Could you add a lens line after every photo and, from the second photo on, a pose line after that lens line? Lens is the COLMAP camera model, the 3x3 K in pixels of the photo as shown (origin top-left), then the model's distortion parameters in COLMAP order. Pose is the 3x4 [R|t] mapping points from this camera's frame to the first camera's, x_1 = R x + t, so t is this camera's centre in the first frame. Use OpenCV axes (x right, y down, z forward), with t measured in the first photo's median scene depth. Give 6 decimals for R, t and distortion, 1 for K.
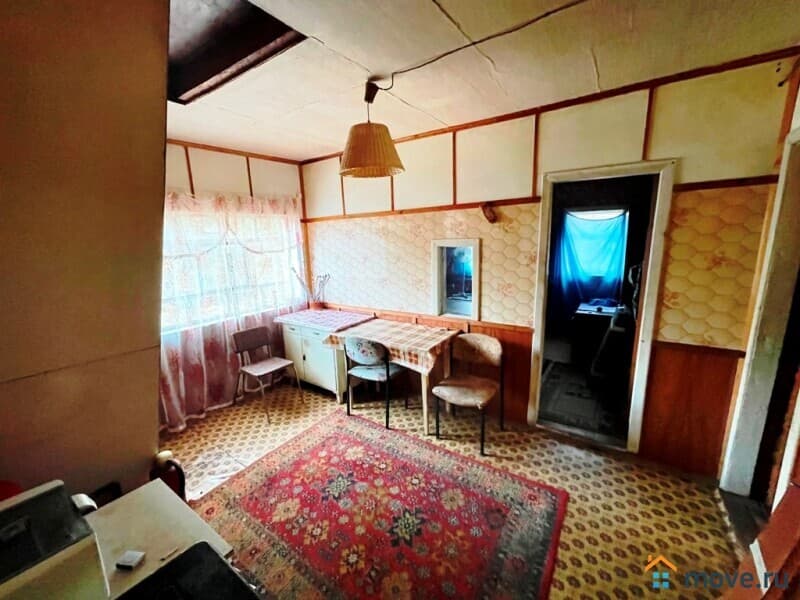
lens RADIAL K [[322.6, 0, 401.4], [0, 322.6, 300.5], [0, 0, 1]] dist [0.000631, -0.000061]
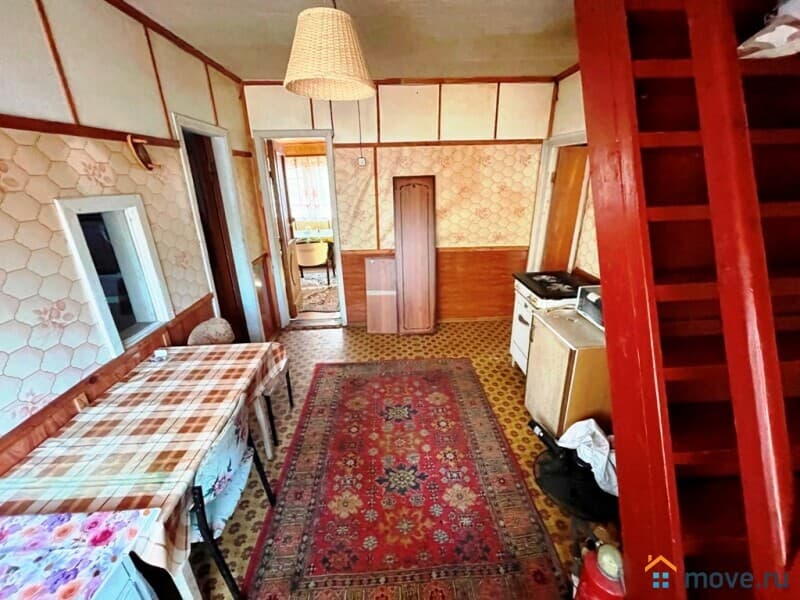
lens RADIAL K [[322.6, 0, 400.4], [0, 322.6, 295.9], [0, 0, 1]] dist [0.000631, -0.000061]
pose [[-0.606049, -0.244852, 0.756804, -0.638839], [0.182782, 0.883114, 0.432089, -0.210965], [-0.774142, 0.400197, -0.490455, 1.074305]]
